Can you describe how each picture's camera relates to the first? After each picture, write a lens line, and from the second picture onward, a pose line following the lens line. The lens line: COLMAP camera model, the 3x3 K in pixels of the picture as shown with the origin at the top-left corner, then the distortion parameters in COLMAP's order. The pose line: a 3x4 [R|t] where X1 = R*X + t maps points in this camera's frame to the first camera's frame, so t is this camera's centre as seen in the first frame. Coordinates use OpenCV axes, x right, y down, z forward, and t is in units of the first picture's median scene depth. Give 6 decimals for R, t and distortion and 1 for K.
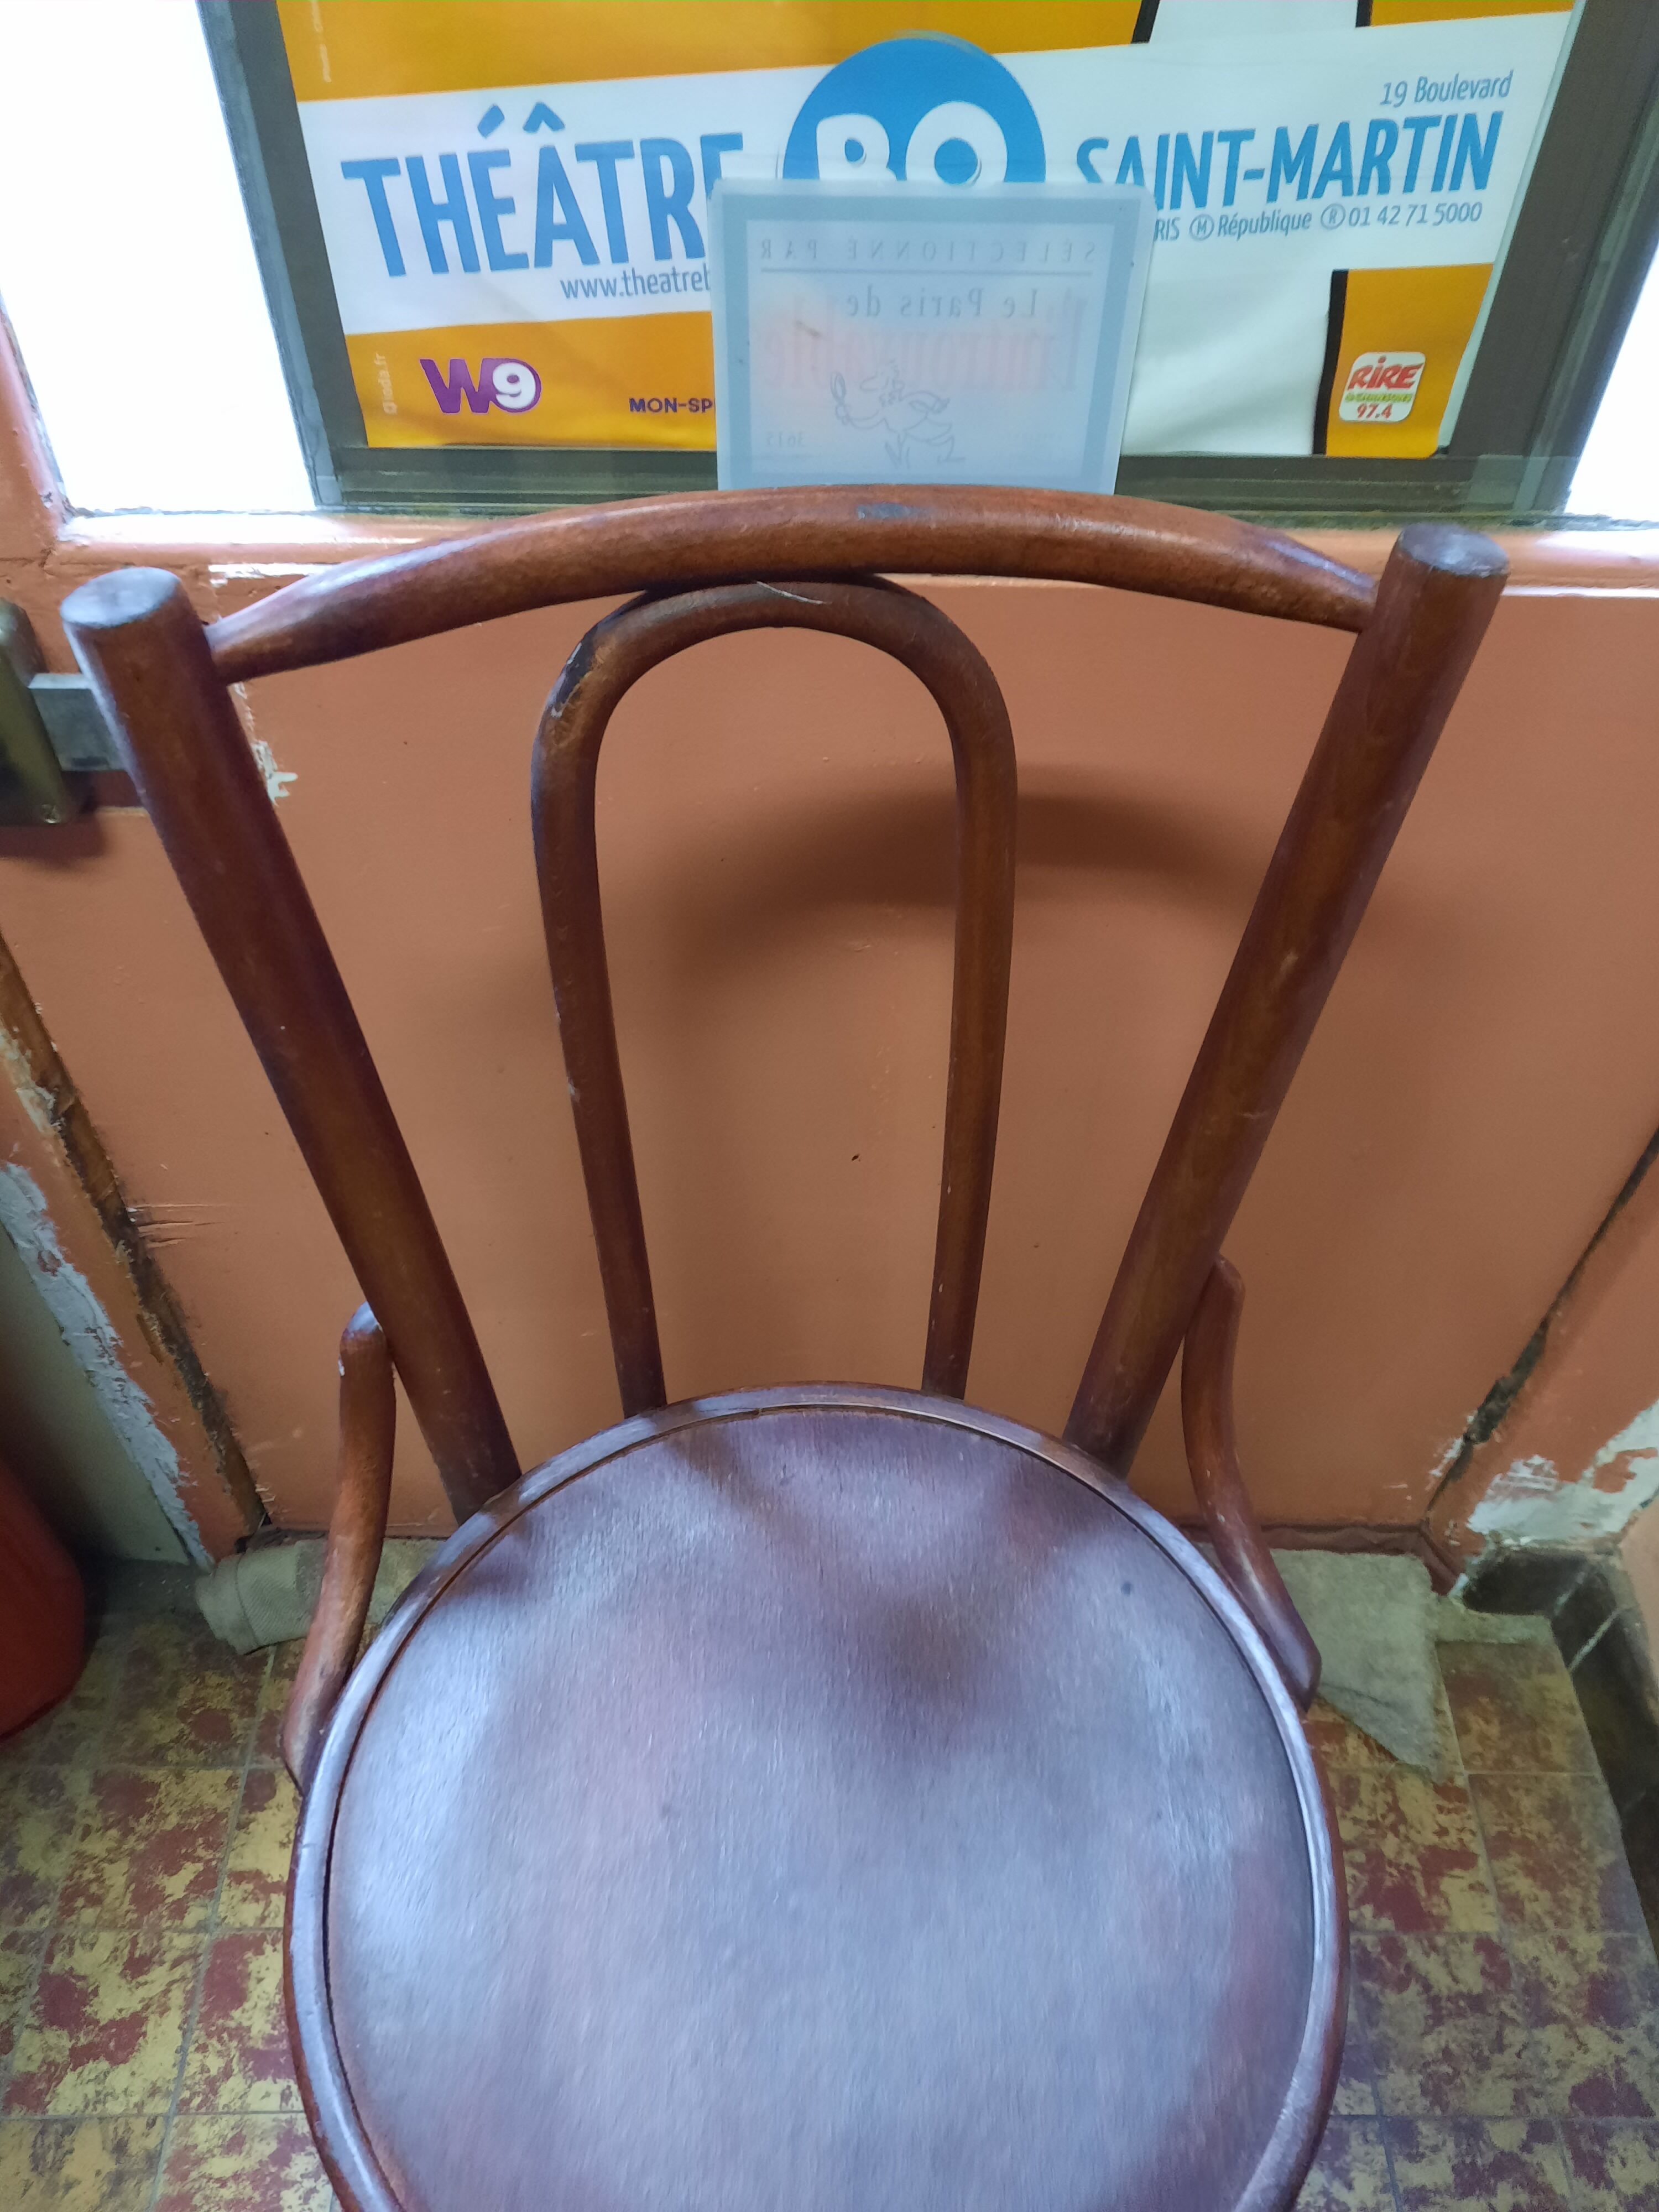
lens RADIAL K [[1614.1, 0, 828.6], [0, 1614.1, 1119.3], [0, 0, 1]] dist [0.005083, -0.008073]
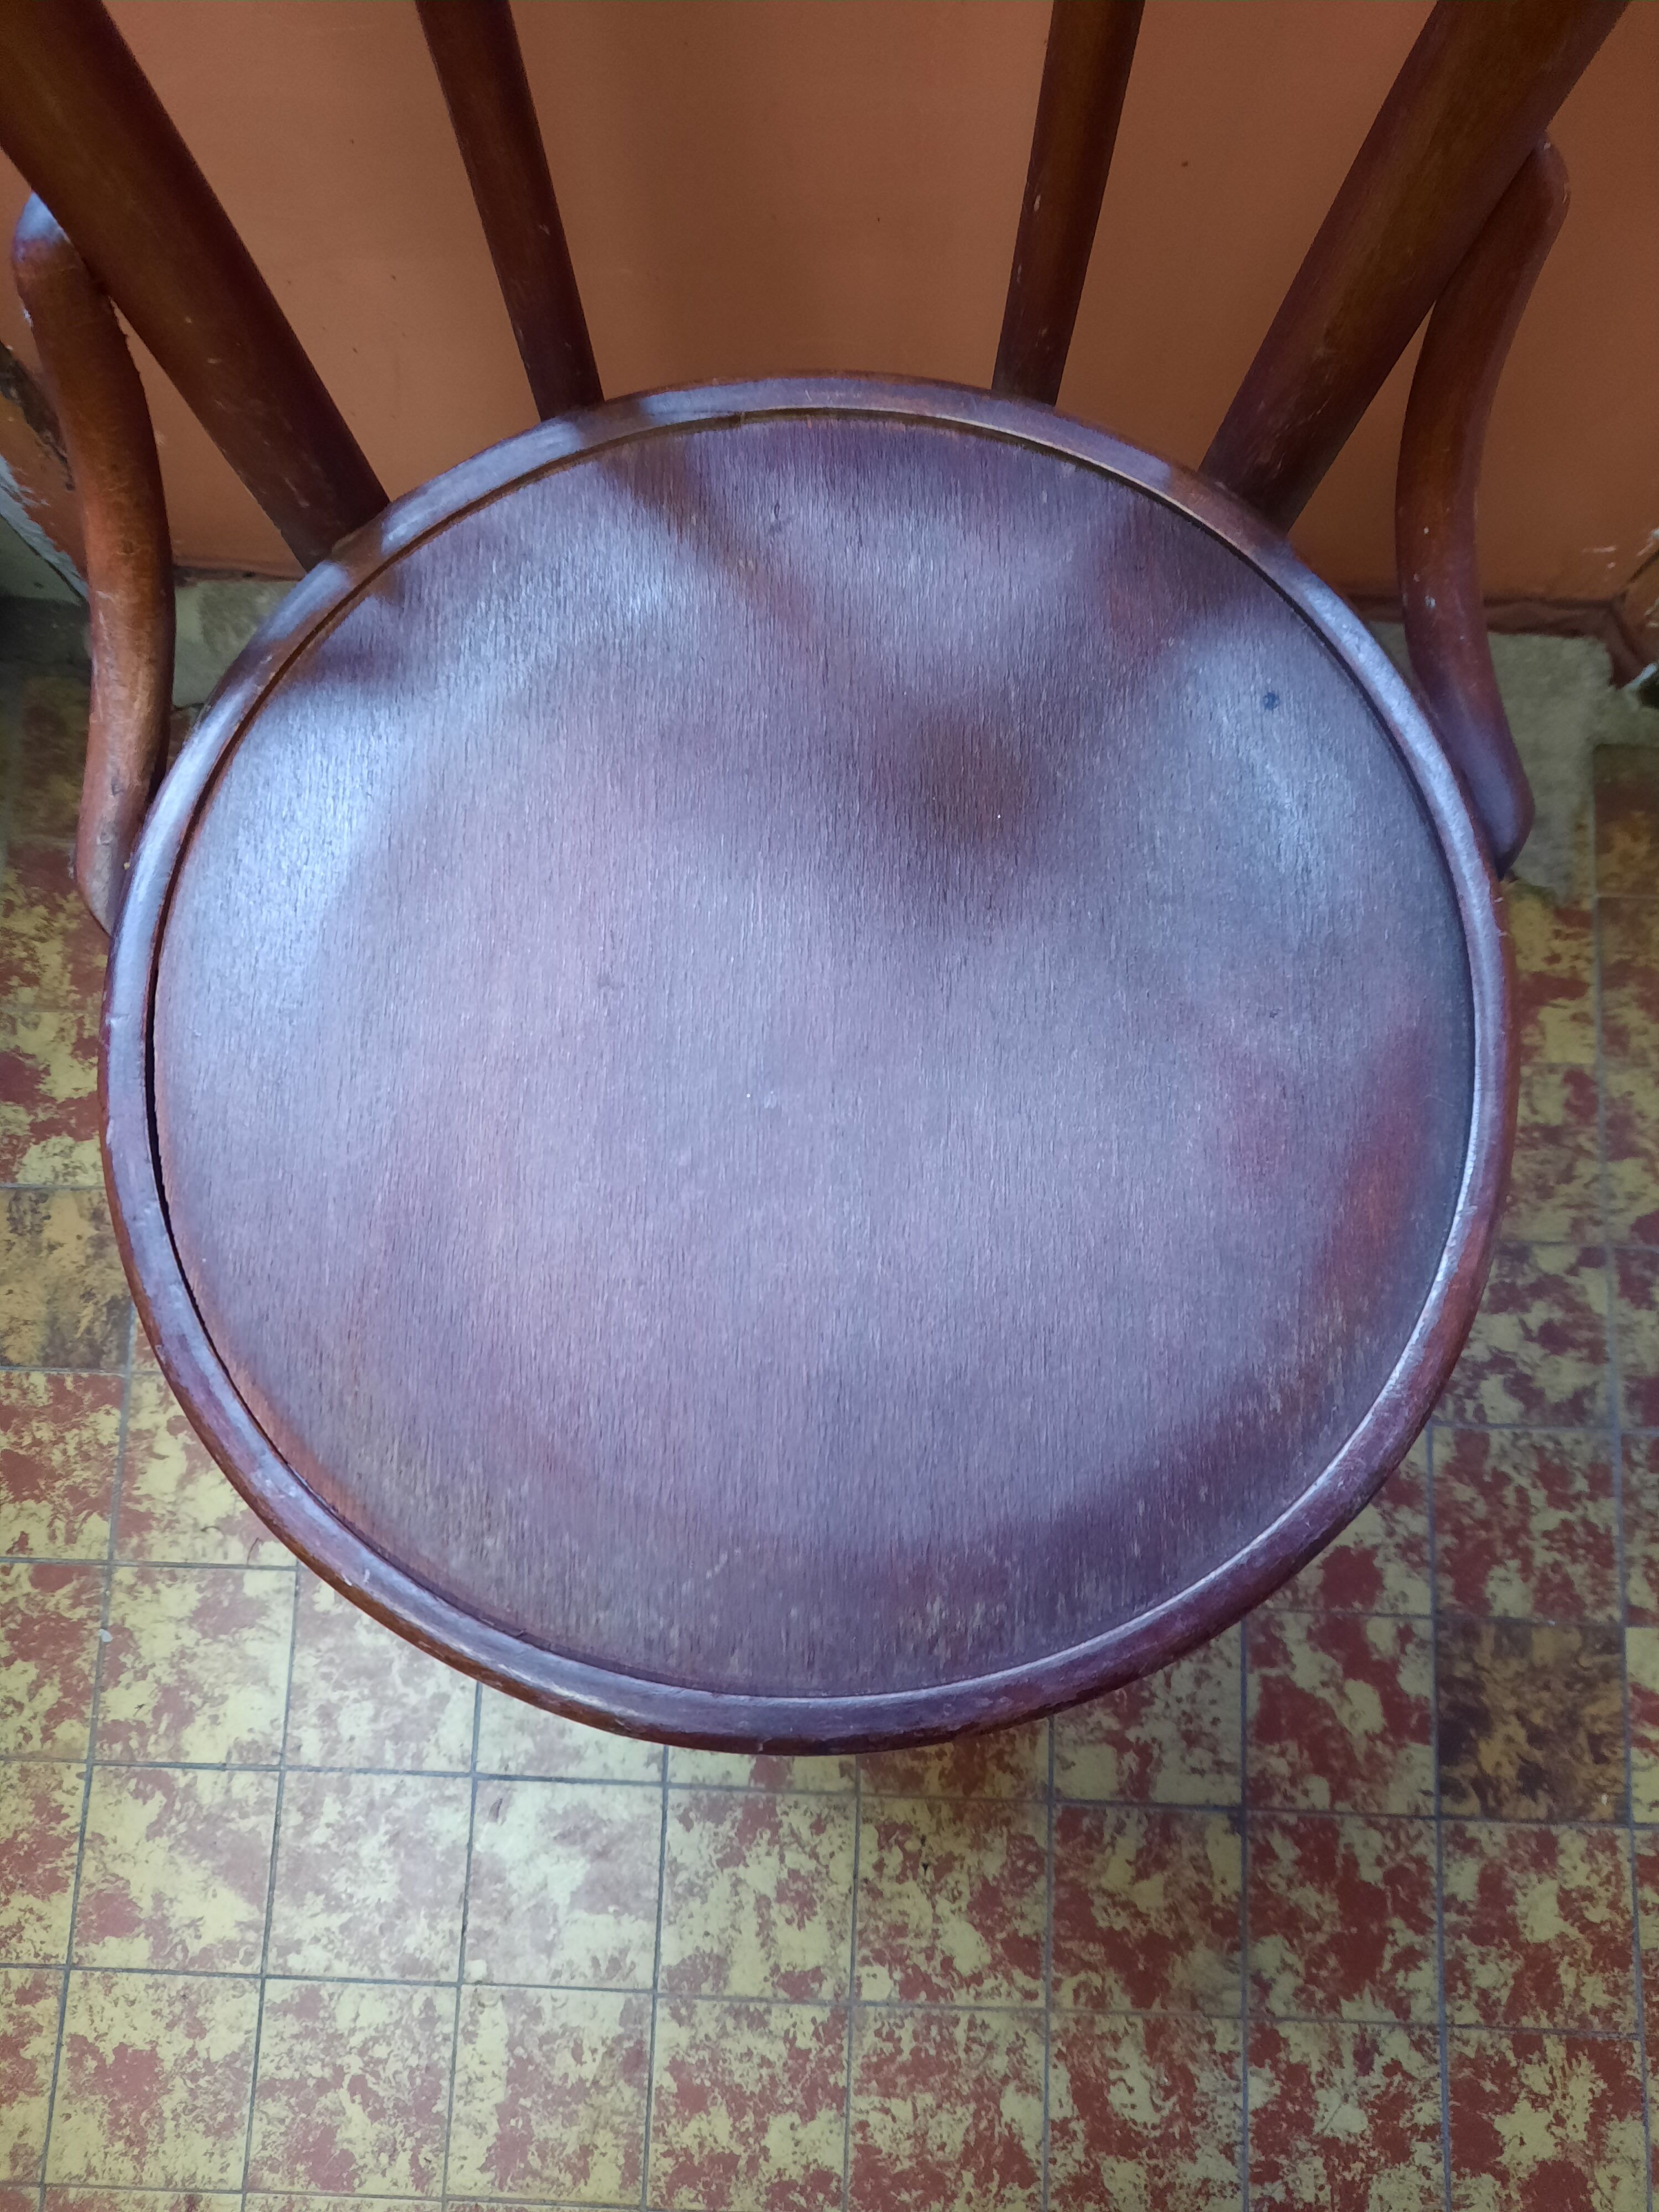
lens RADIAL K [[1614.1, 0, 819.5], [0, 1614.1, 1092.3], [0, 0, 1]] dist [0.005083, -0.008073]
pose [[0.998988, 0.036679, -0.026019, 0.012683], [-0.017386, 0.848597, 0.528754, 0.054960], [0.041473, -0.527767, 0.848376, 0.231570]]
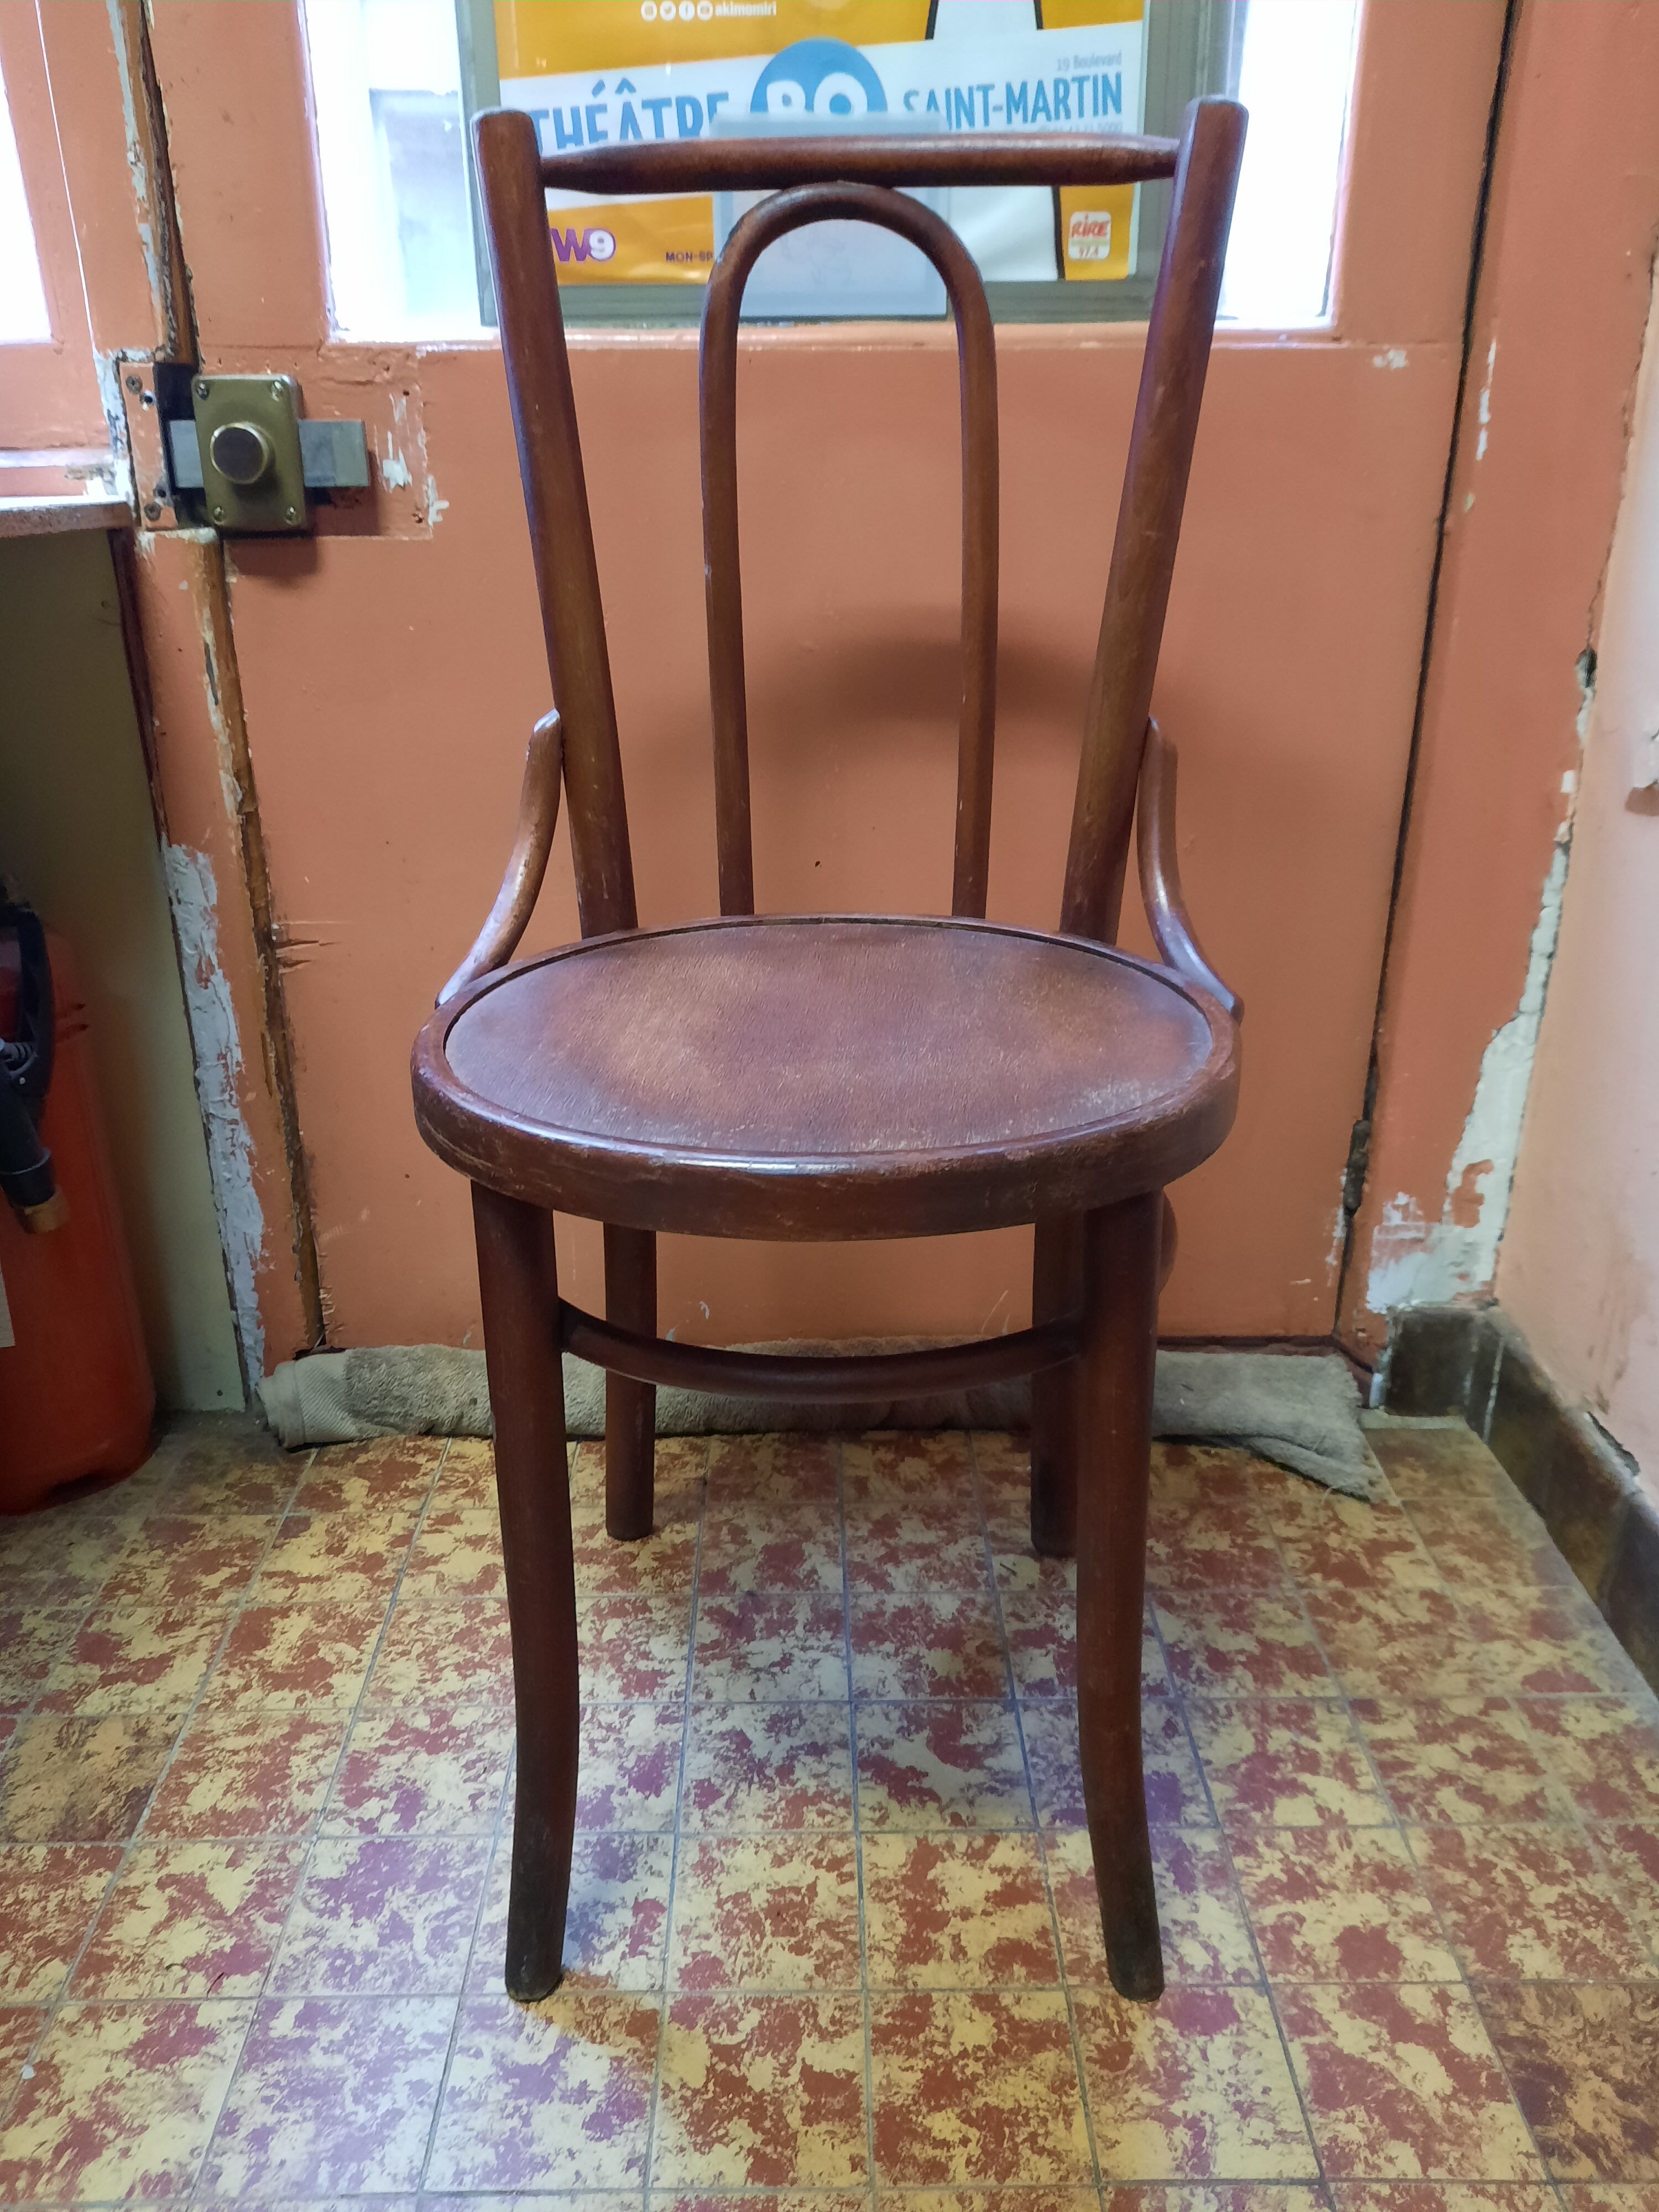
lens RADIAL K [[1614.1, 0, 836.0], [0, 1614.1, 1115.8], [0, 0, 1]] dist [0.005083, -0.008073]
pose [[0.999614, -0.027201, 0.005672, 0.016652], [0.026974, 0.900977, -0.433027, 0.716708], [0.006669, 0.433013, 0.901363, -0.112045]]
